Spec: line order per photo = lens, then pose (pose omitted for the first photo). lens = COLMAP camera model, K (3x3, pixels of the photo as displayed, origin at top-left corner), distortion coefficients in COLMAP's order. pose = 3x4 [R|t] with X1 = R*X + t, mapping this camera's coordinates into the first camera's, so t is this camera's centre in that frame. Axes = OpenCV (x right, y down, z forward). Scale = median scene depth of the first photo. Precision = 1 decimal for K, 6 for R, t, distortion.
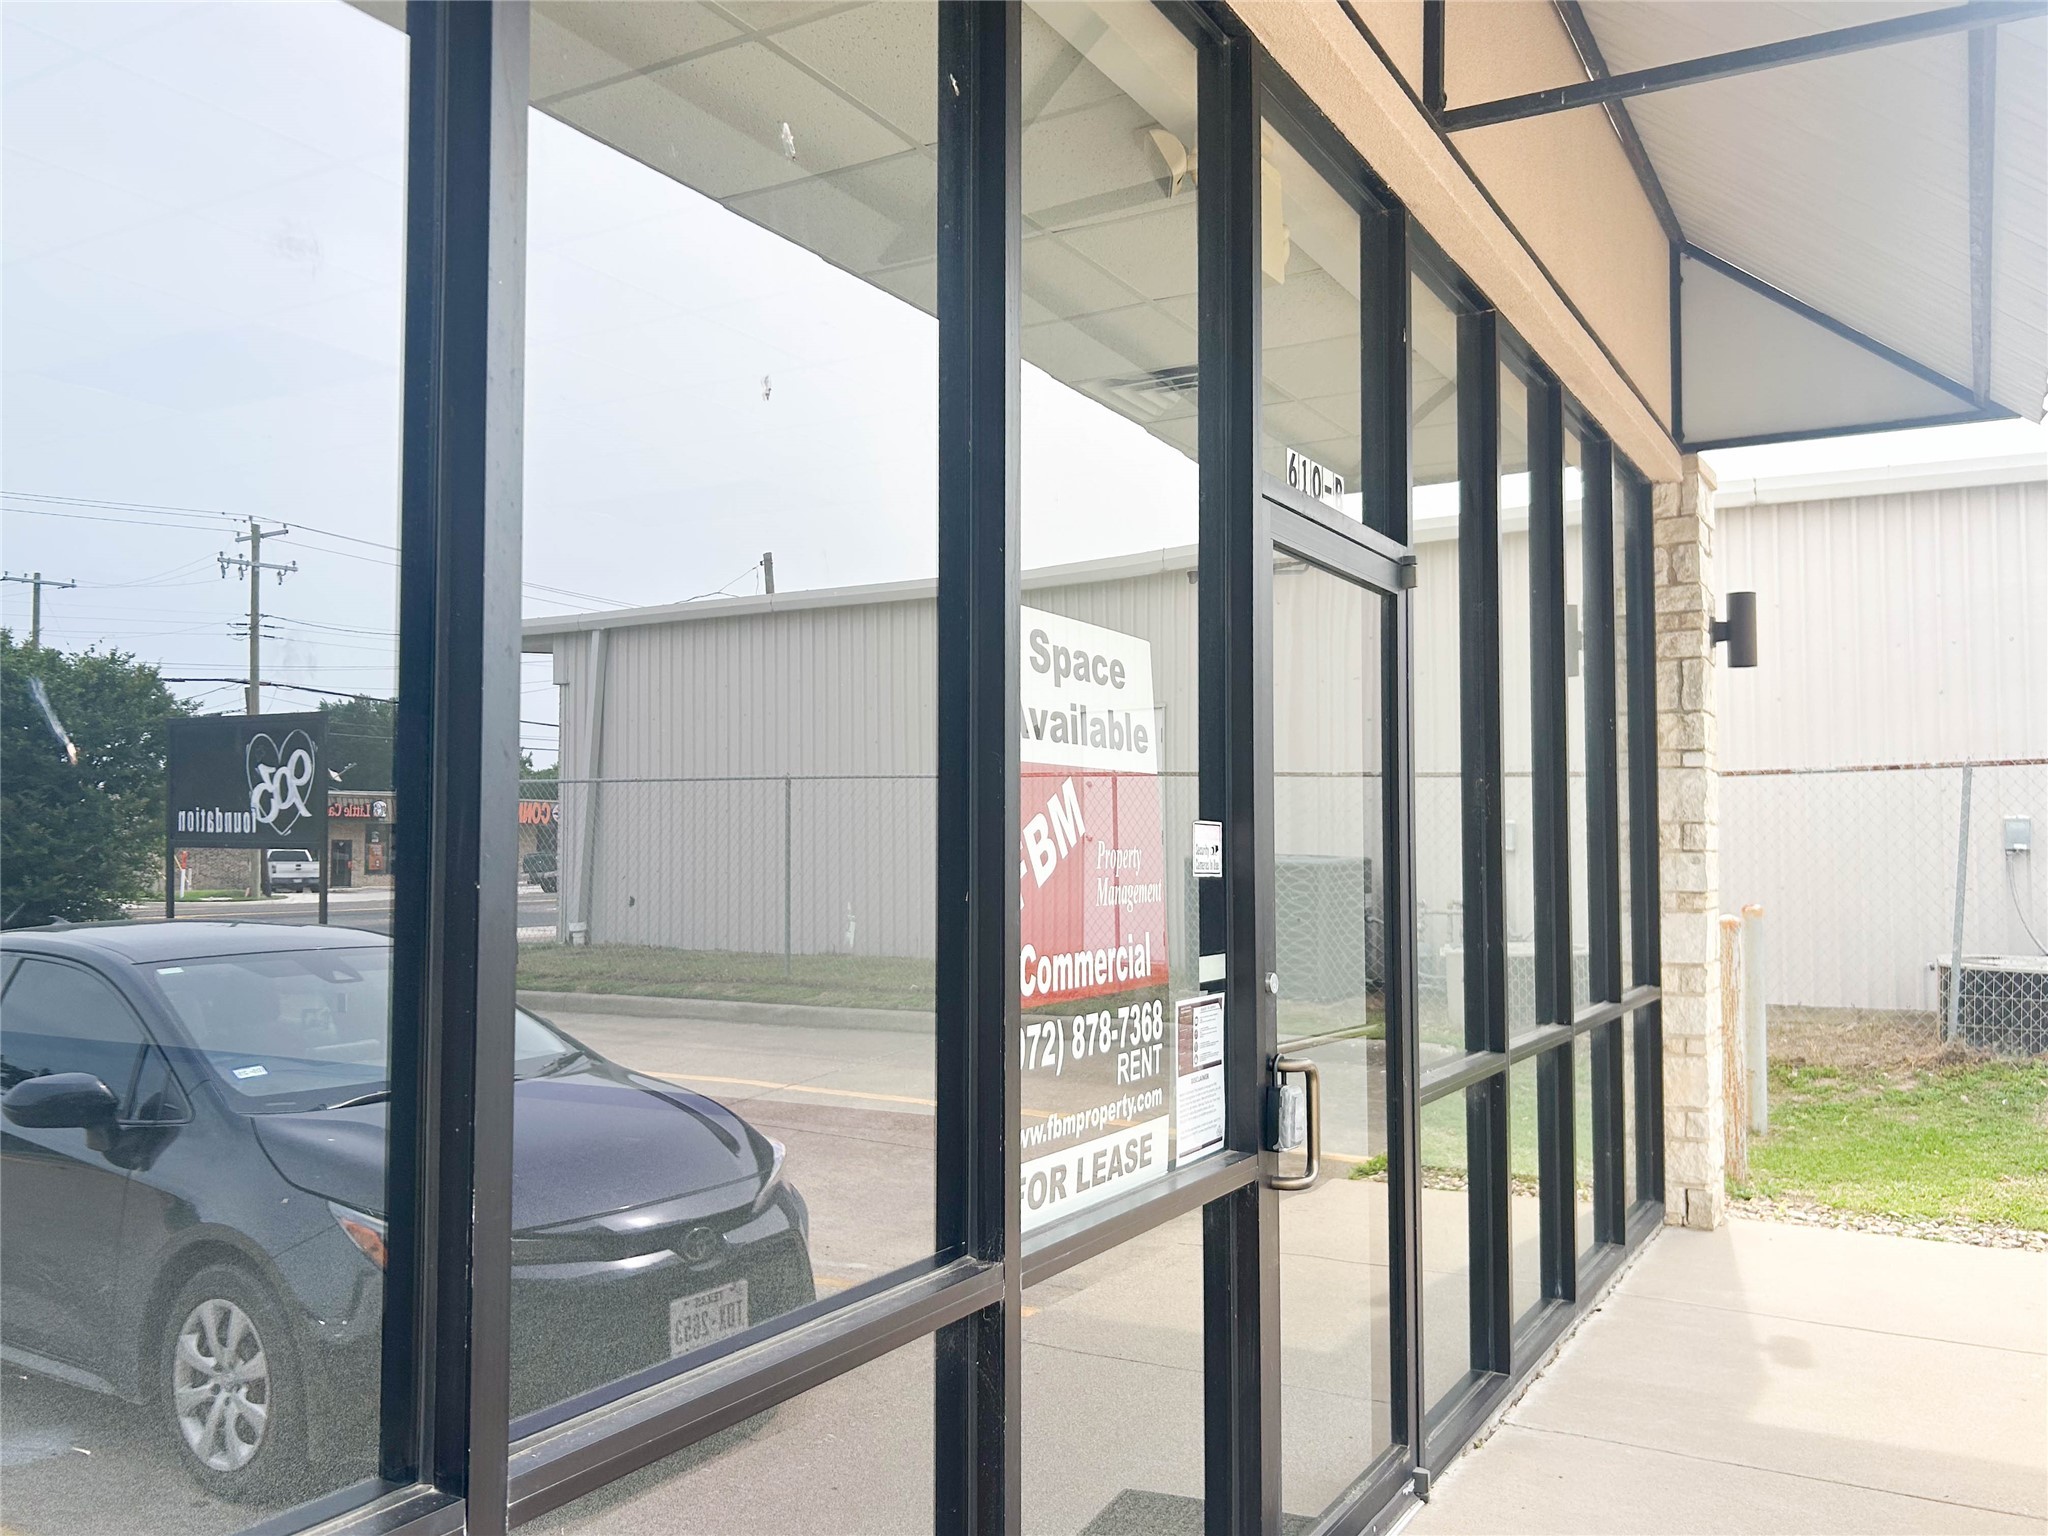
lens RADIAL K [[1640.5, 0, 1003.3], [0, 1640.5, 770.7], [0, 0, 1]] dist [0.036881, -0.001603]
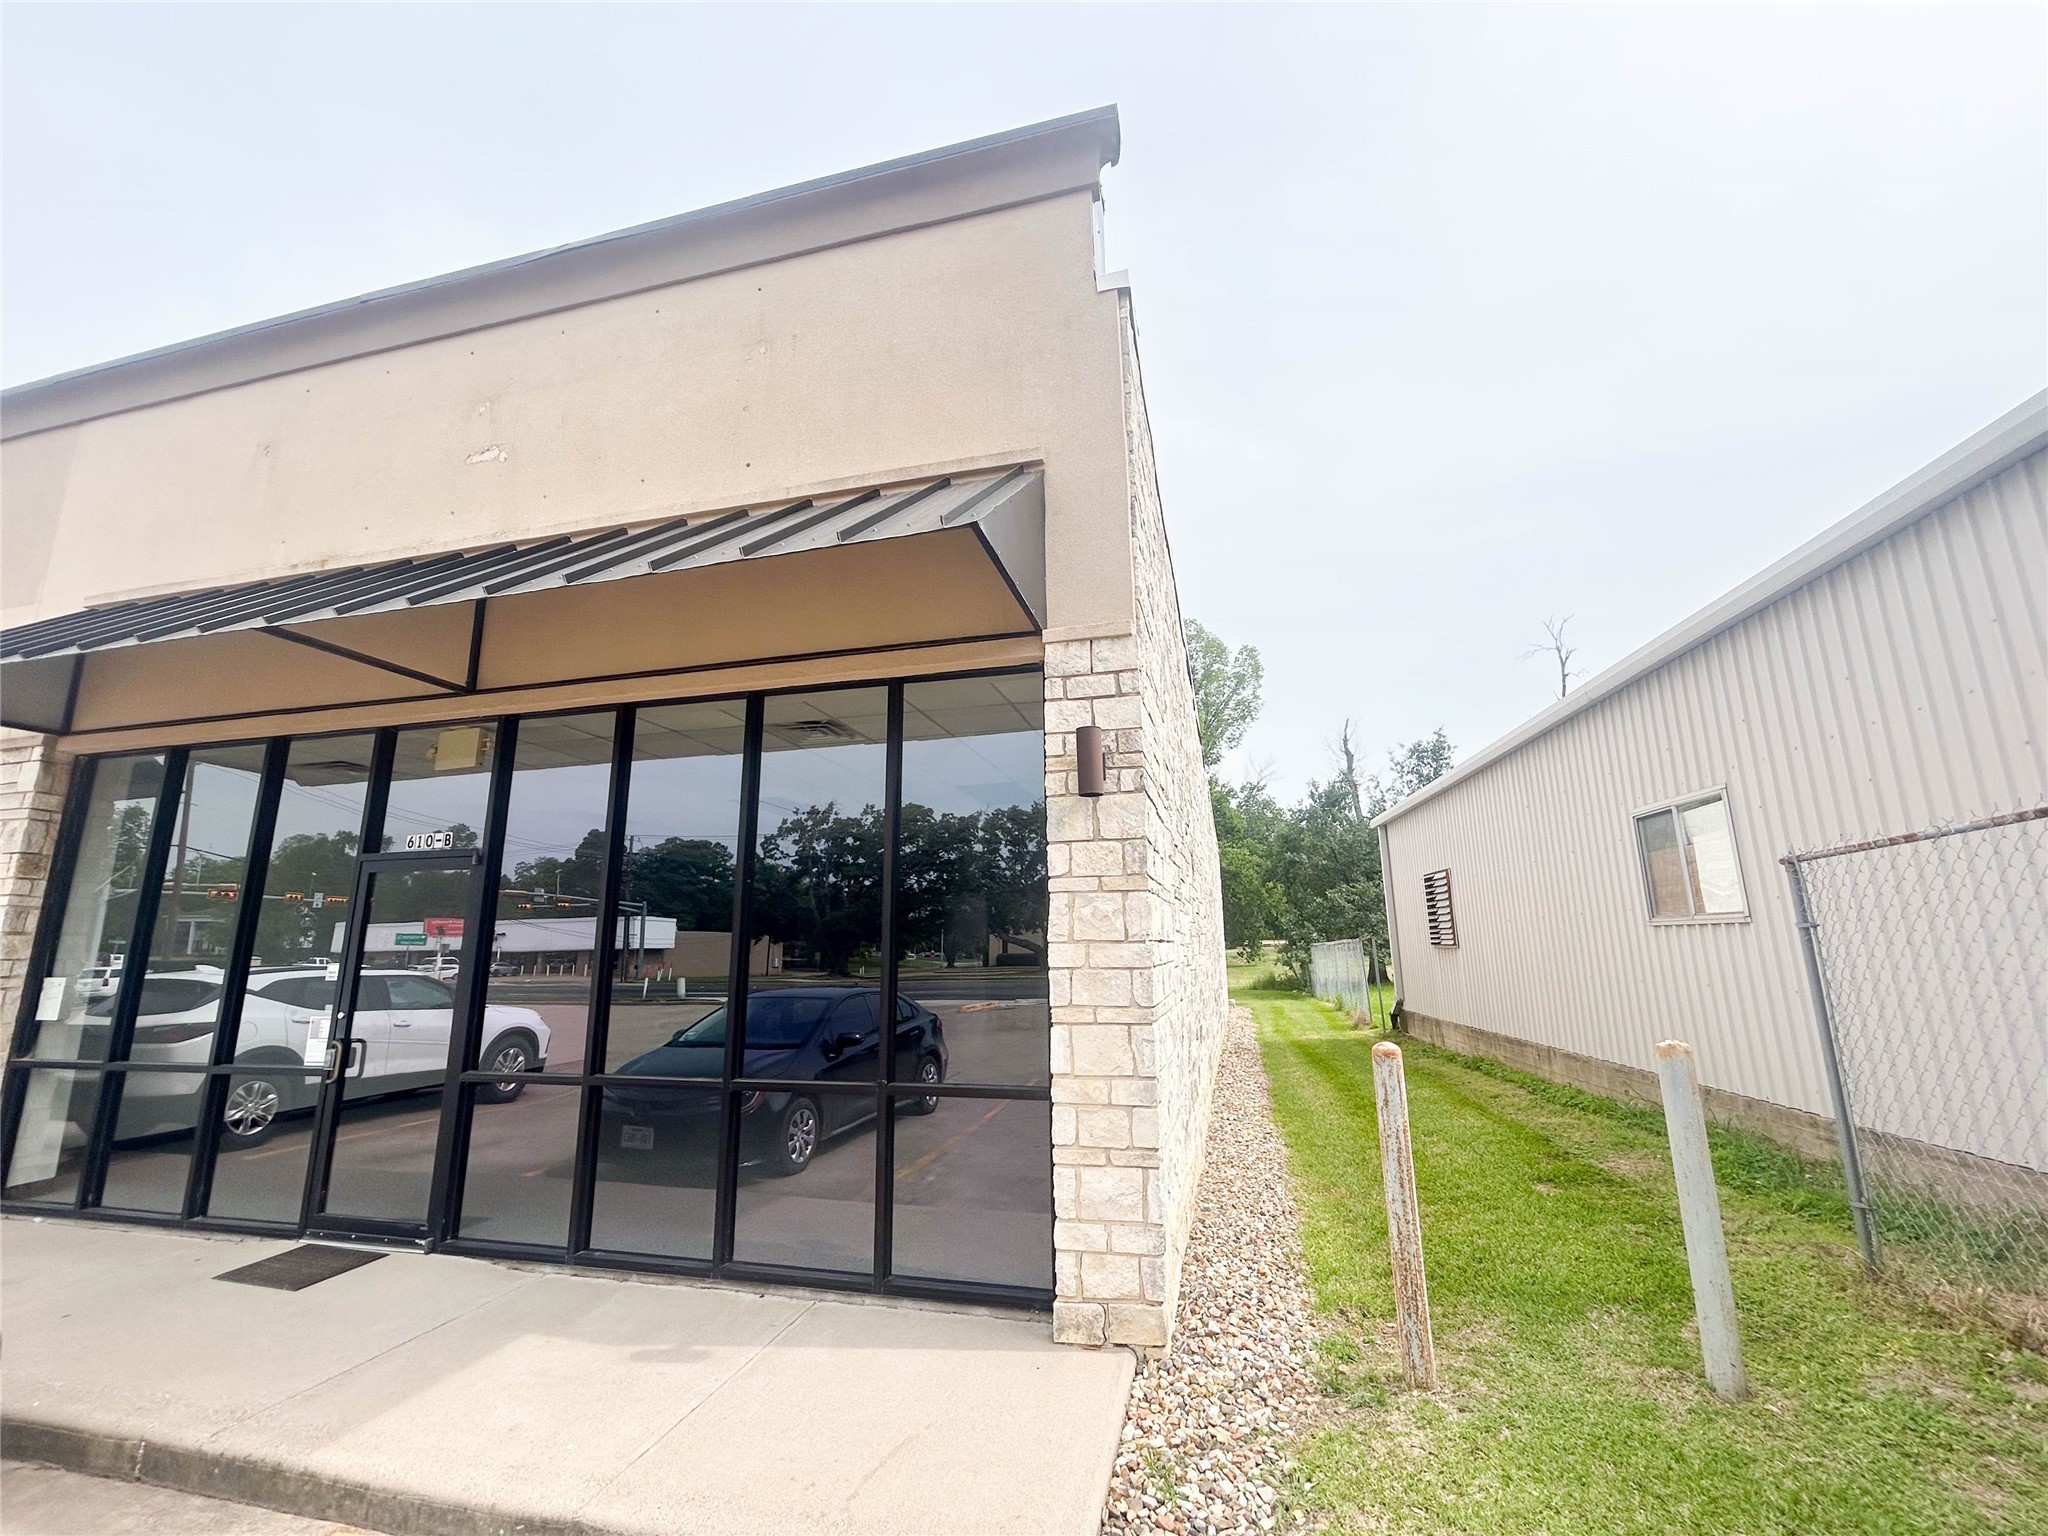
lens RADIAL K [[829.1, 0, 1019.0], [0, 829.1, 771.4], [0, 0, 1]] dist [-0.006496, 0.002193]
pose [[0.284831, -0.202268, -0.936995, 1.548018], [0.055797, 0.979325, -0.194444, 0.044910], [0.956952, 0.003102, 0.290229, 1.314186]]
